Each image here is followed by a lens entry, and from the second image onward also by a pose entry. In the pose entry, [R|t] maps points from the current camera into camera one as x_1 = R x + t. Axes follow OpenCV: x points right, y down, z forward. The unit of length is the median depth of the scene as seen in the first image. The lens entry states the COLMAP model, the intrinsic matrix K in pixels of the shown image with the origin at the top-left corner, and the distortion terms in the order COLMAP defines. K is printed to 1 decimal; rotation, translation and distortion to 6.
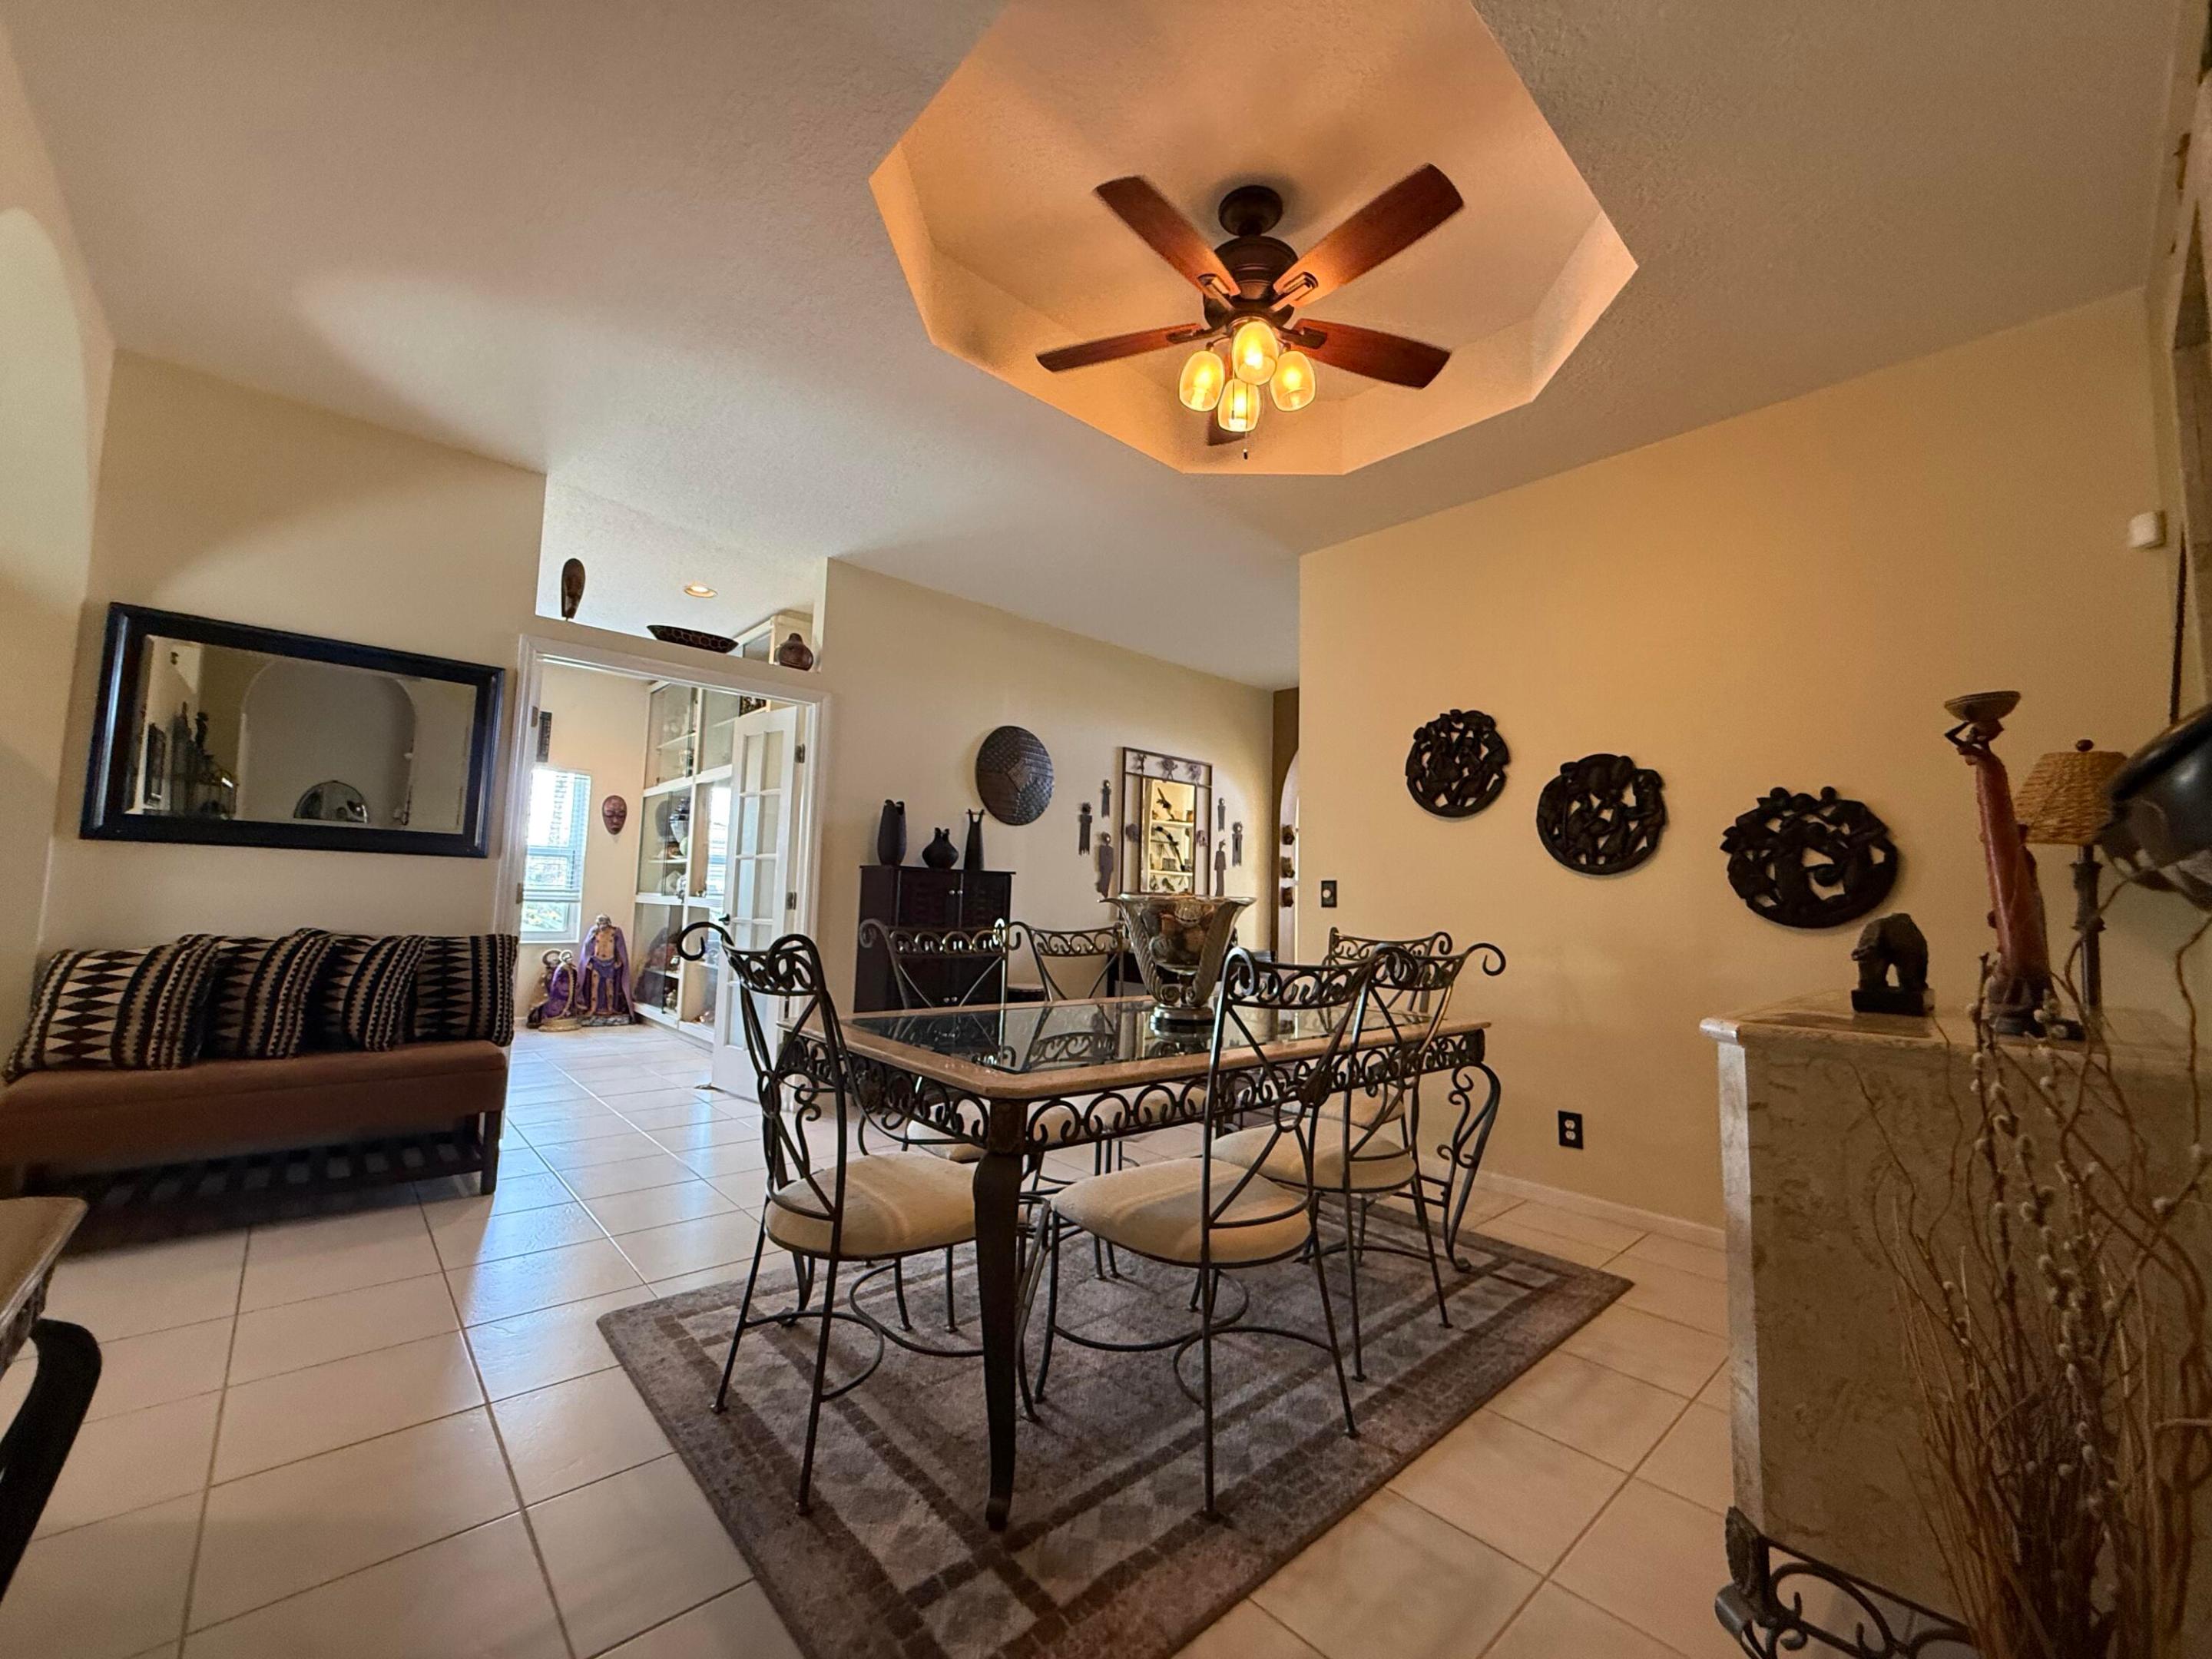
lens RADIAL K [[878.7, 0, 1106.0], [0, 878.7, 829.5], [0, 0, 1]] dist [0.000763, 0.000445]
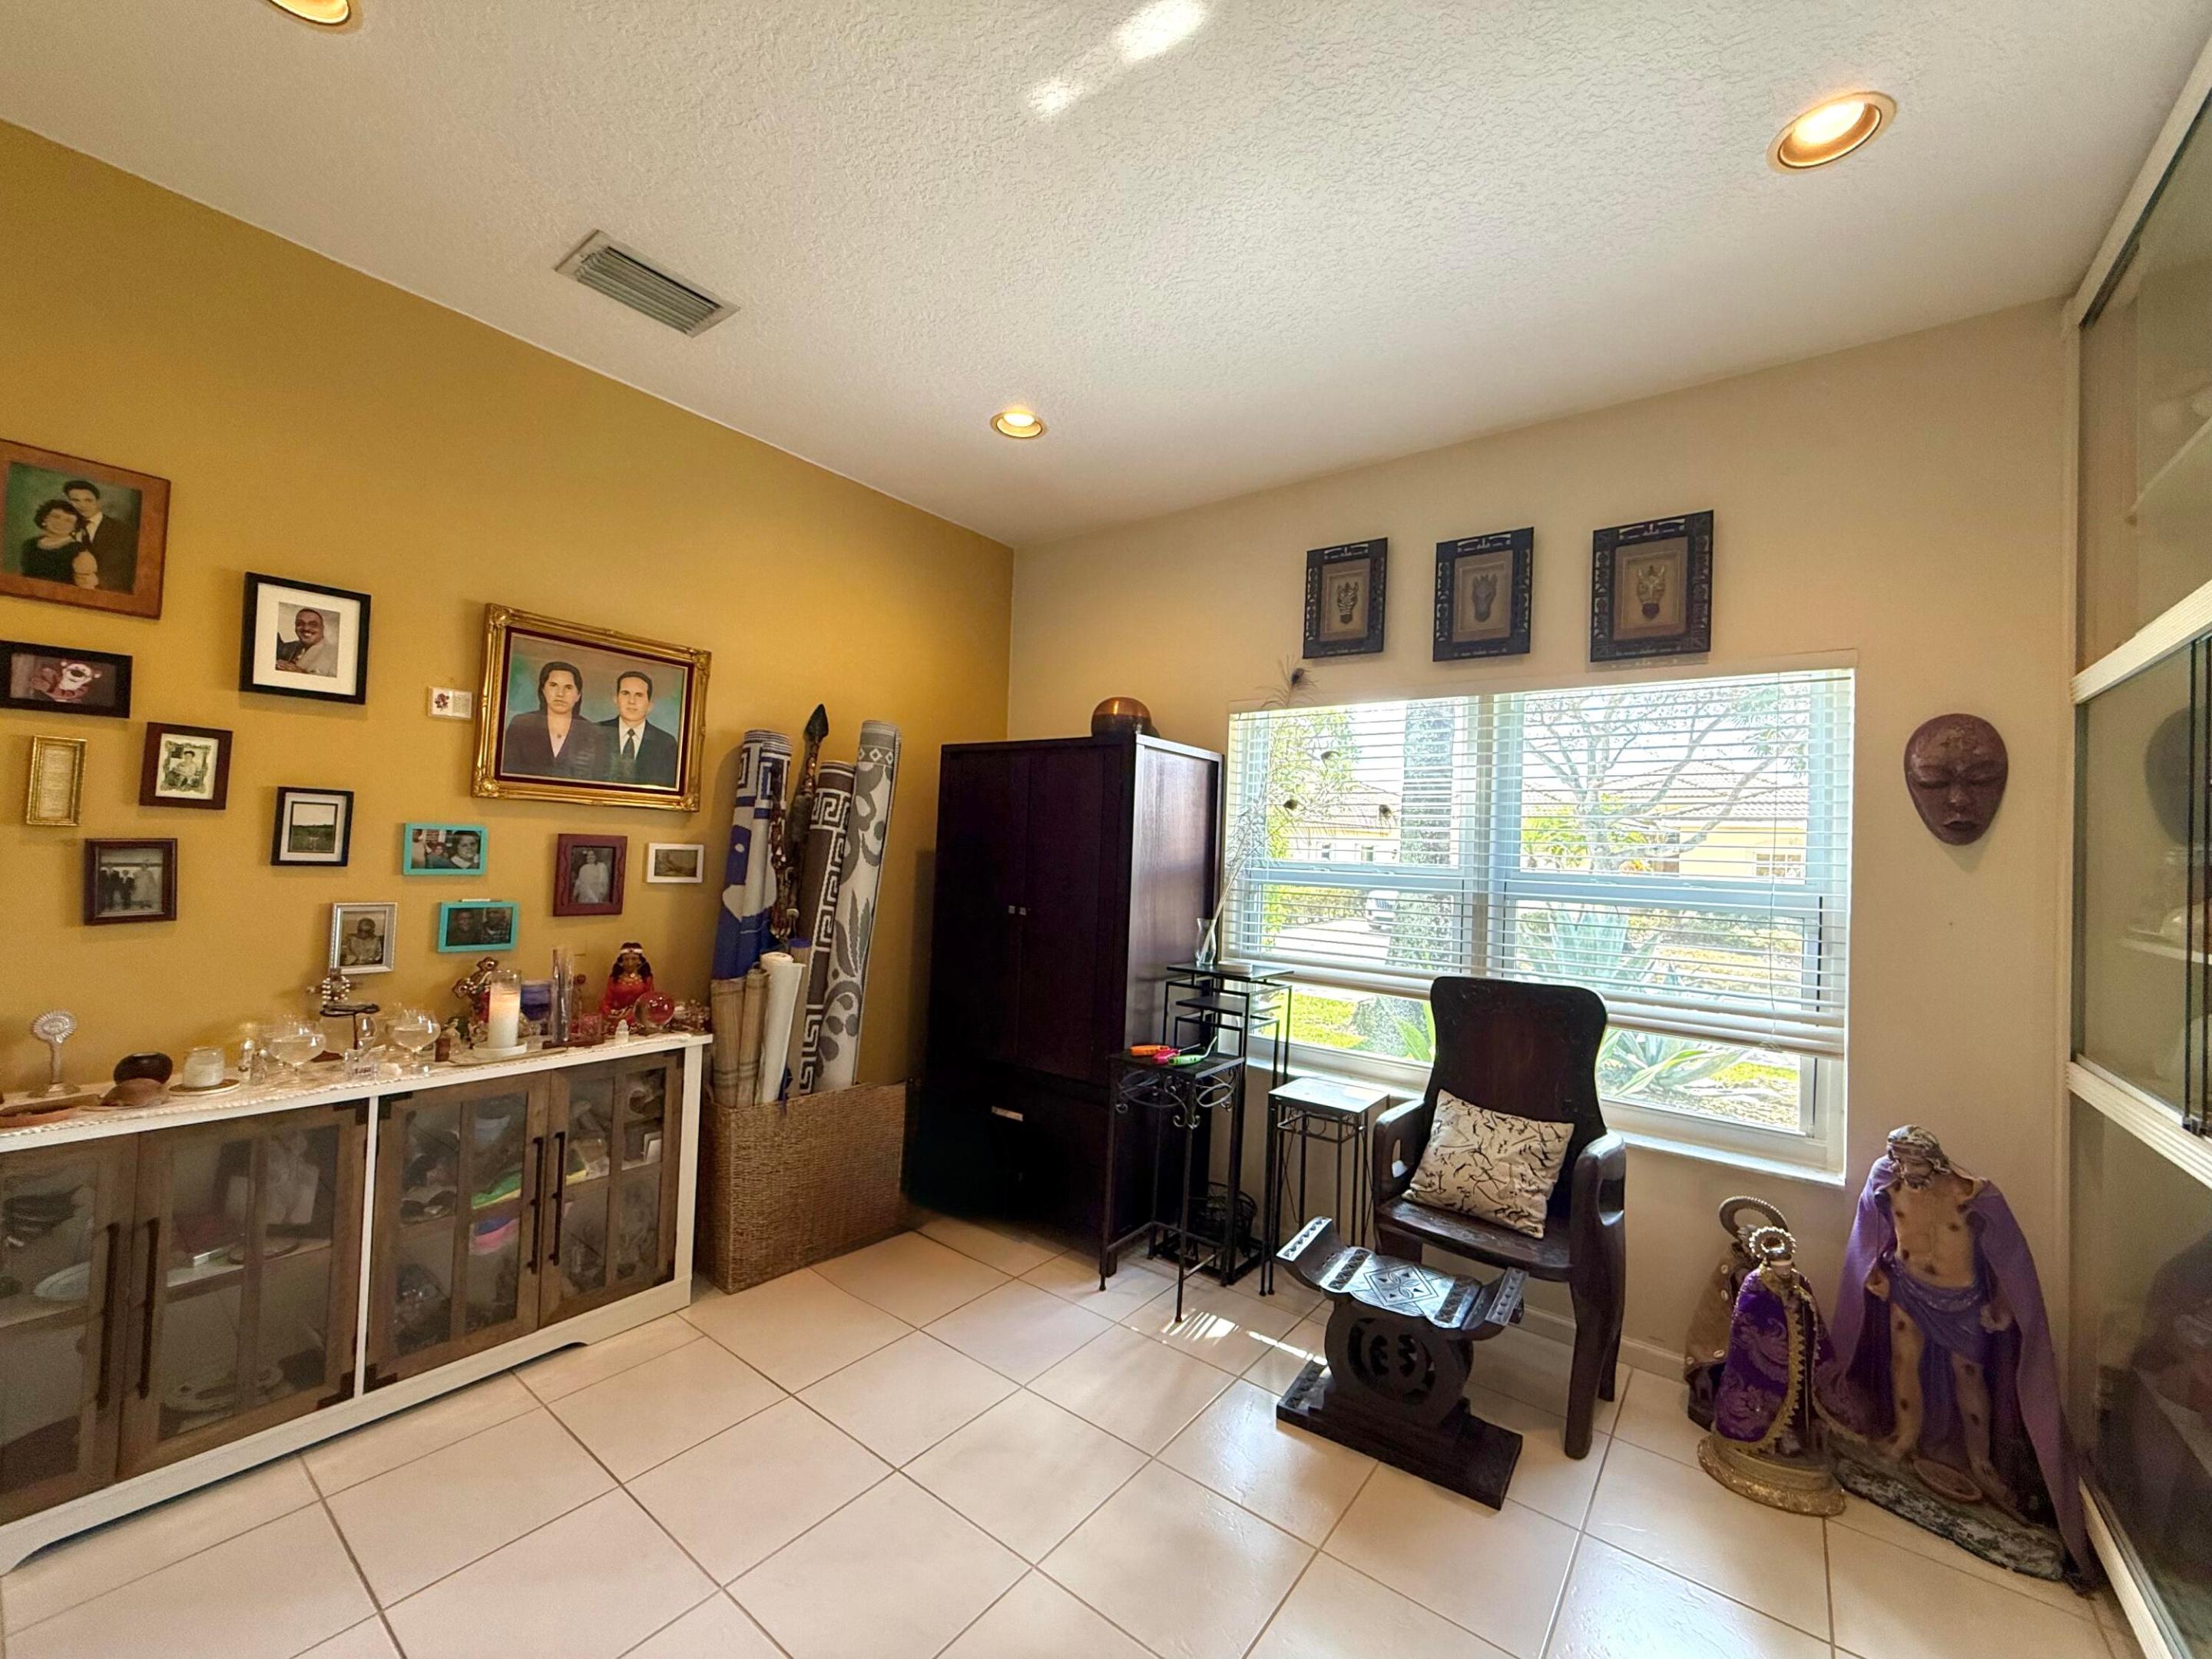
lens RADIAL K [[878.7, 0, 1106.0], [0, 878.7, 829.5], [0, 0, 1]] dist [0.000763, 0.000445]
pose [[0.179434, -0.046062, -0.982691, -0.327058], [0.043820, 0.998286, -0.038792, -0.000464], [0.982794, -0.036101, 0.181145, 0.681110]]
